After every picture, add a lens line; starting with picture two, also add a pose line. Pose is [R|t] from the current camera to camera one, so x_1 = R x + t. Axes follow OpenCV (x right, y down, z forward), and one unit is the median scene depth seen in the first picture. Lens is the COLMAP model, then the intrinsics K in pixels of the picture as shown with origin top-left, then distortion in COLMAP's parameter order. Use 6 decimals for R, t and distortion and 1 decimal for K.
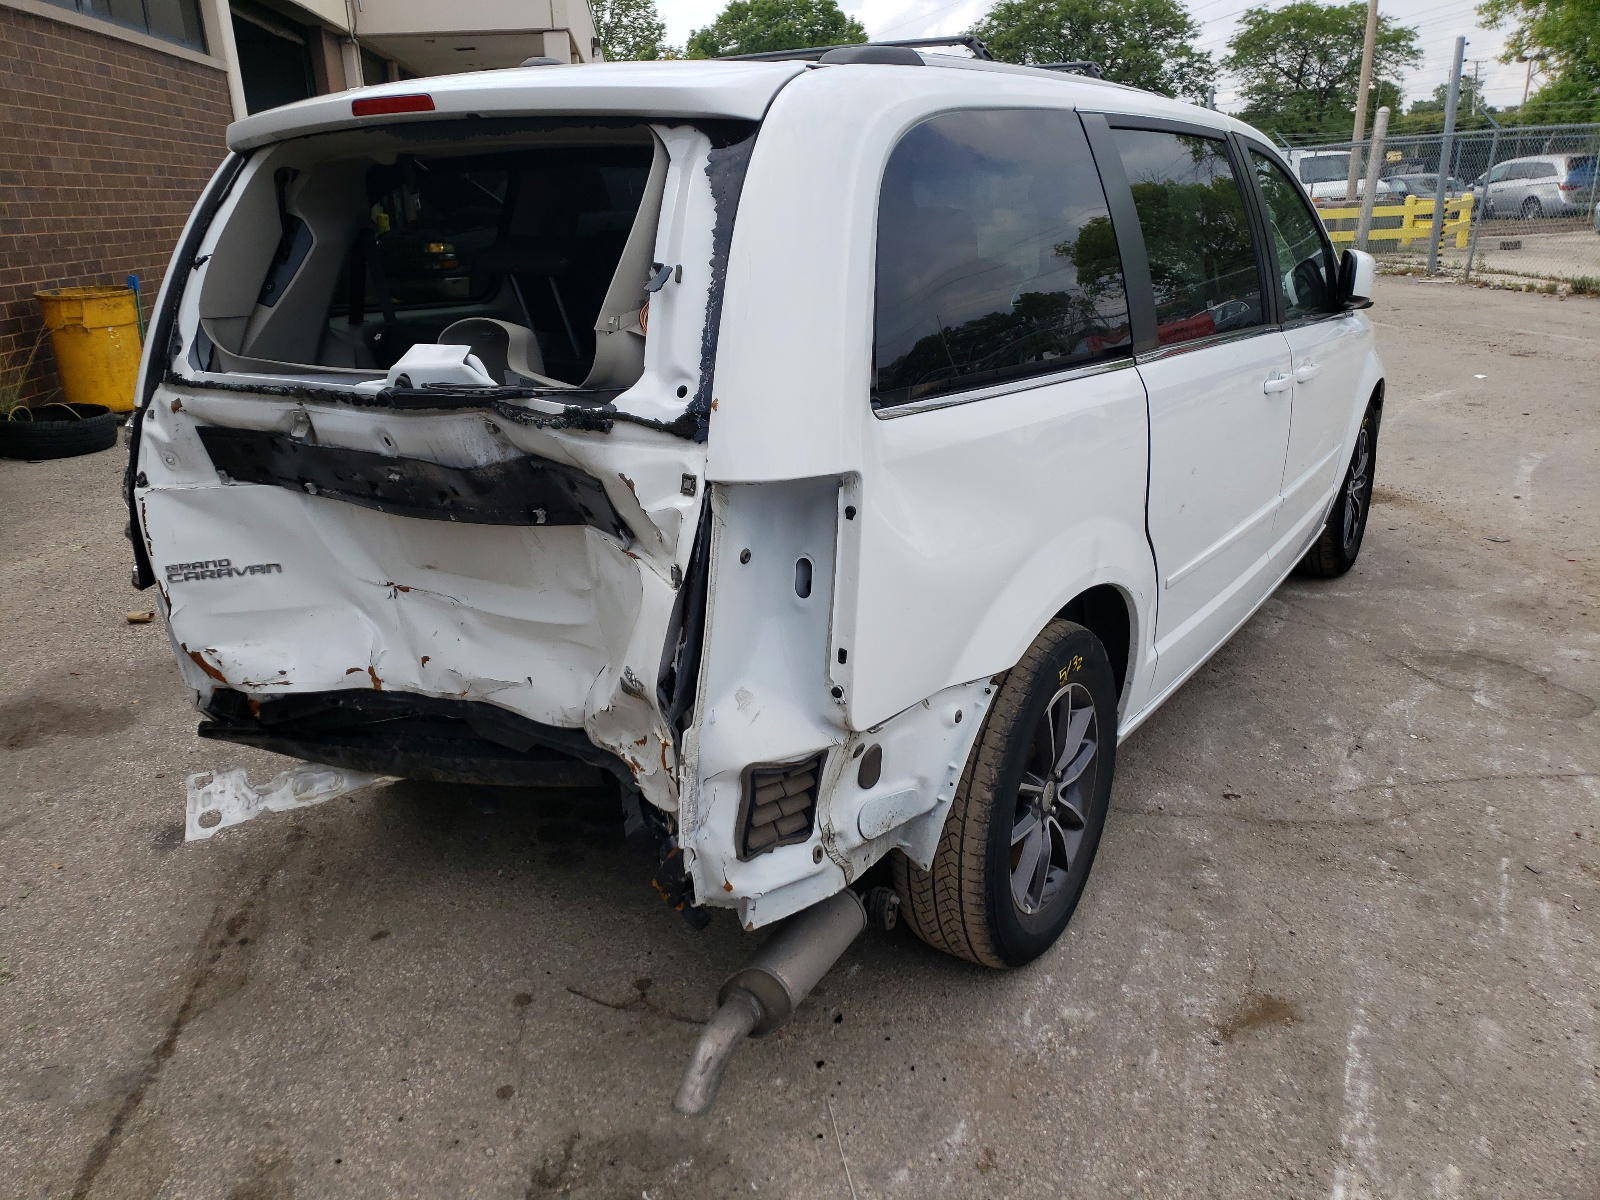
lens RADIAL K [[1185.8, 0, 775.8], [0, 1185.8, 599.2], [0, 0, 1]] dist [0.033793, -0.010089]
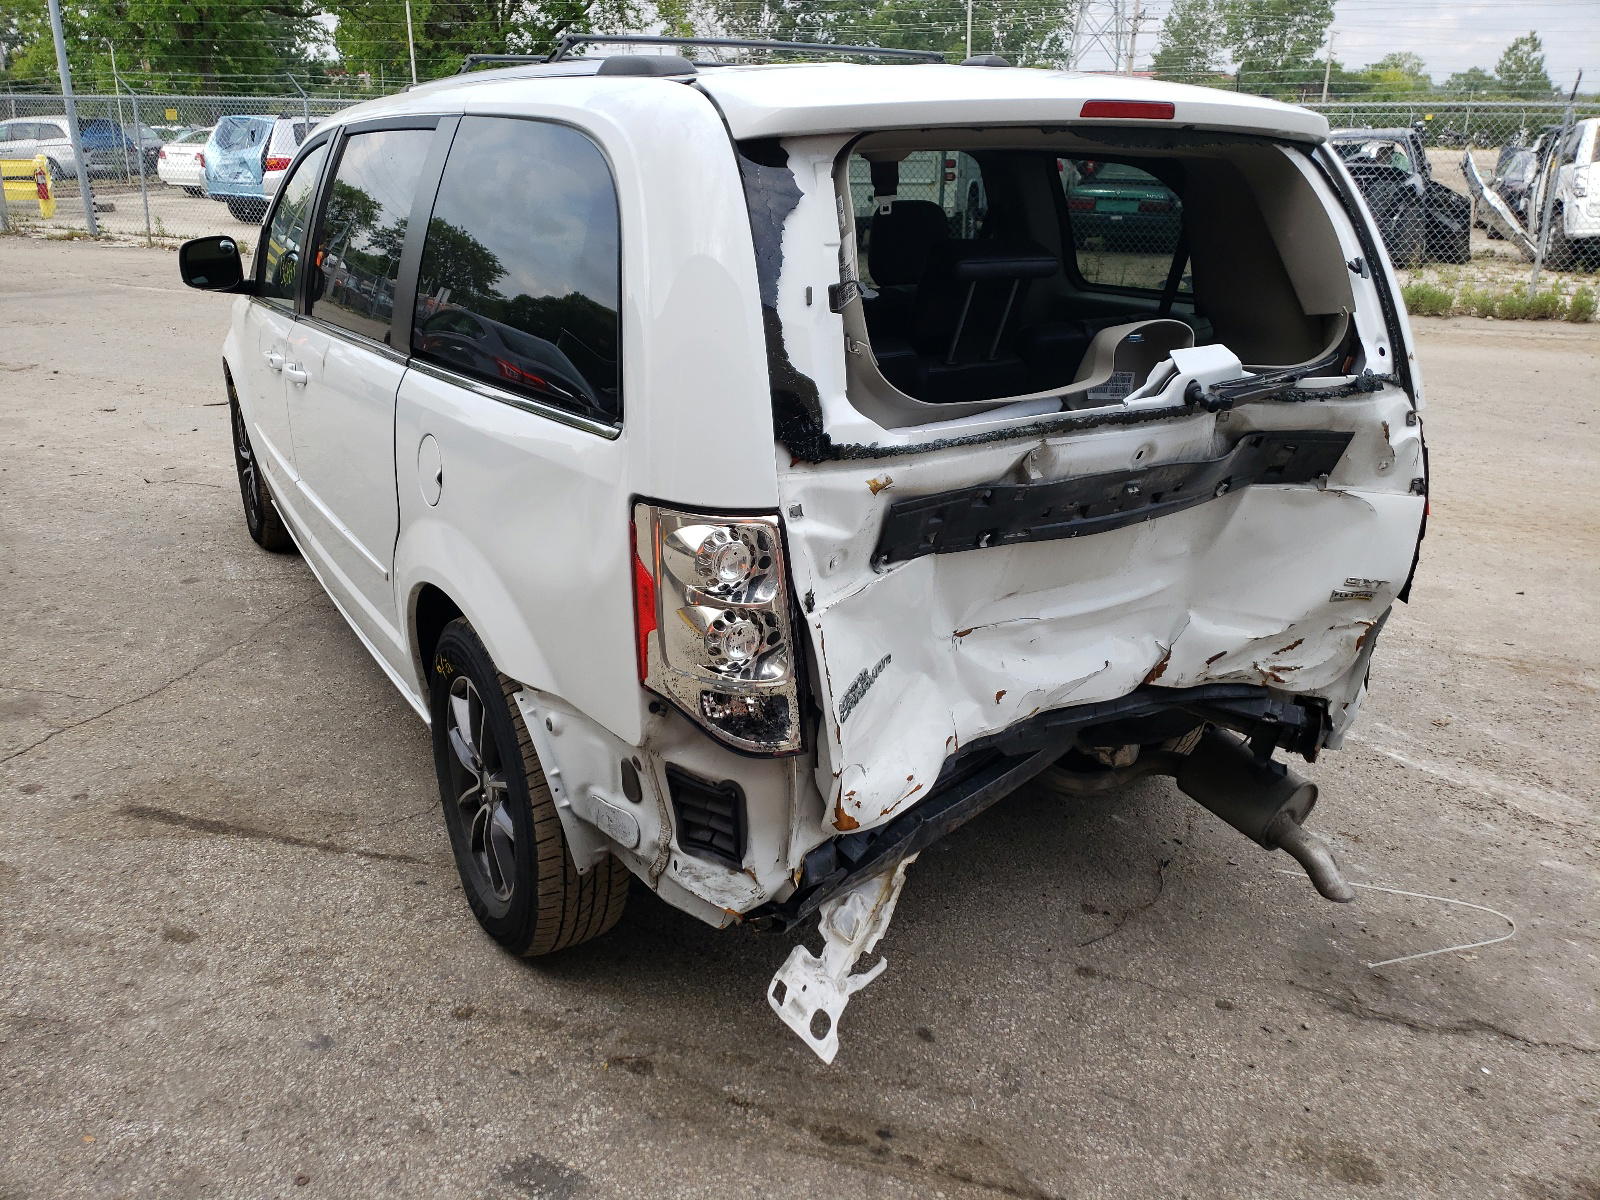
lens RADIAL K [[1181.2, 0, 748.5], [0, 1181.2, 599.3], [0, 0, 1]] dist [0.036594, -0.048431]
pose [[0.487859, -0.290966, 0.823002, -1.155593], [0.262677, 0.948047, 0.179465, -0.244524], [-0.832463, 0.128631, 0.538943, 0.662776]]
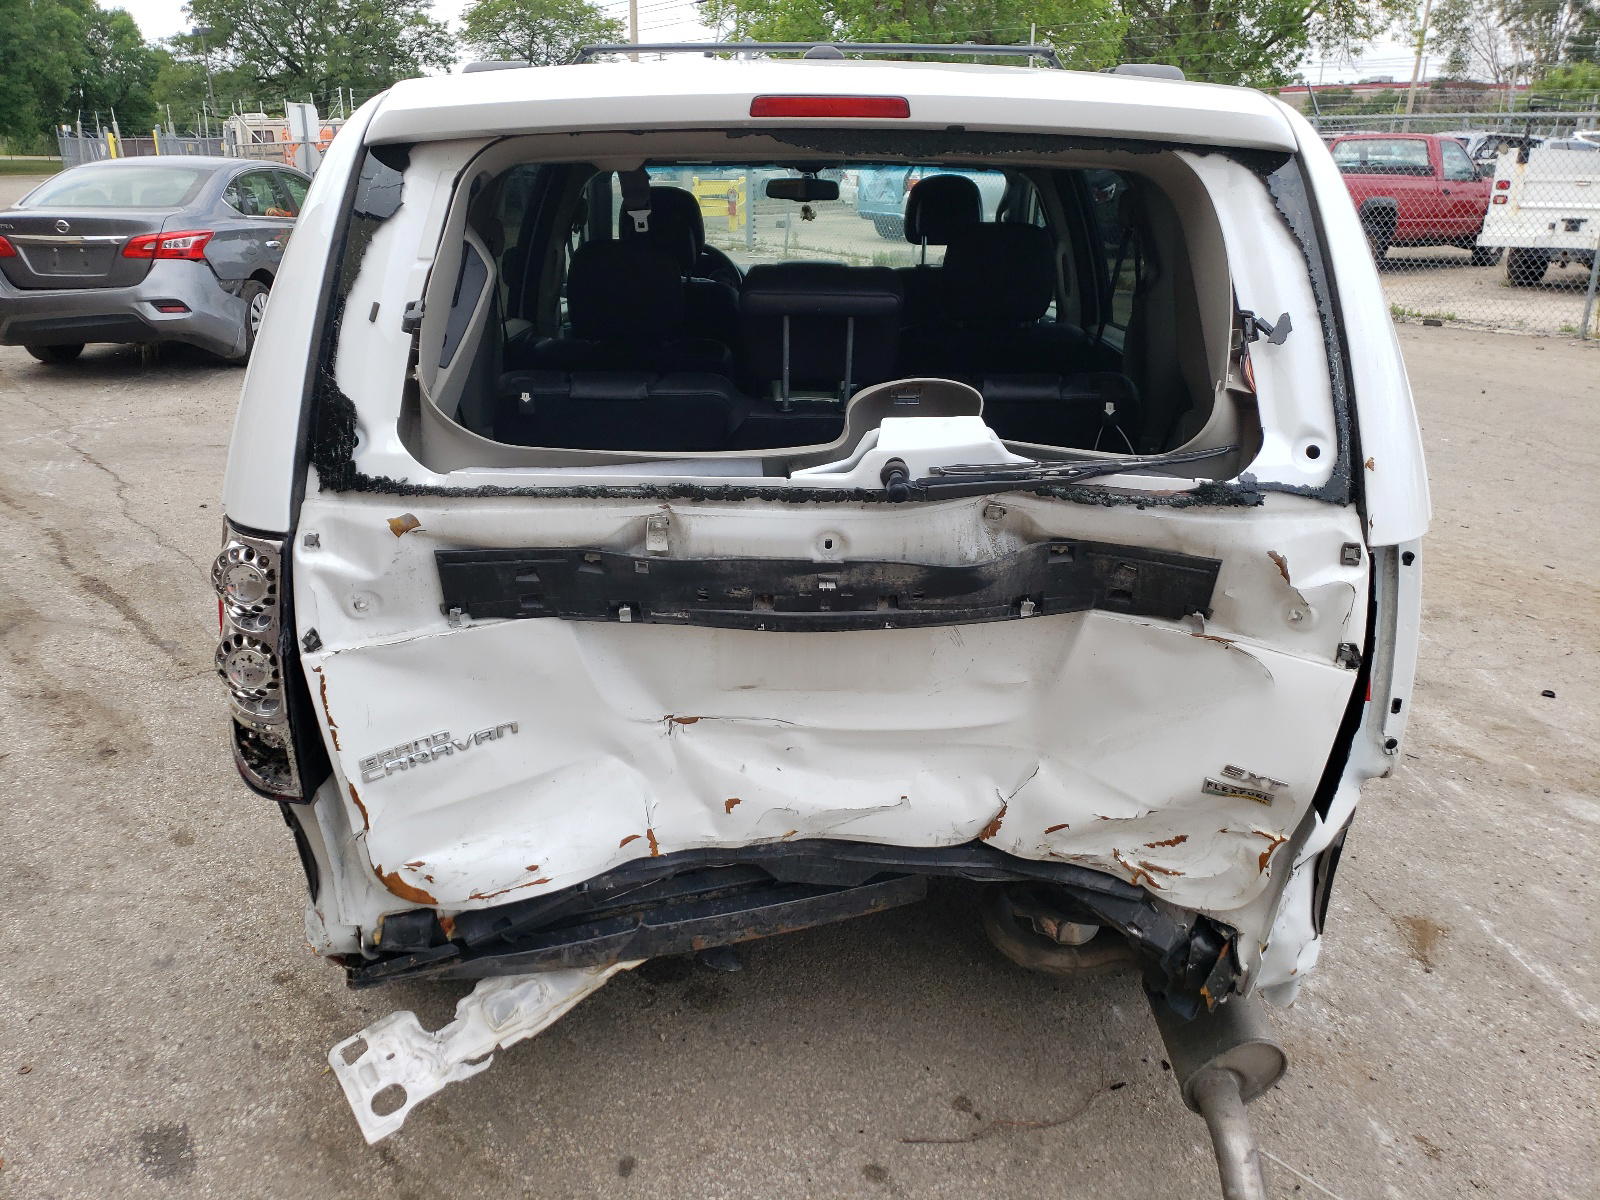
lens RADIAL K [[1185.8, 0, 775.8], [0, 1185.8, 599.2], [0, 0, 1]] dist [0.033793, -0.010089]
pose [[0.851330, -0.155778, 0.500969, -0.653608], [0.143376, 0.987632, 0.063460, -0.131202], [-0.504659, 0.017801, 0.863135, 0.307471]]
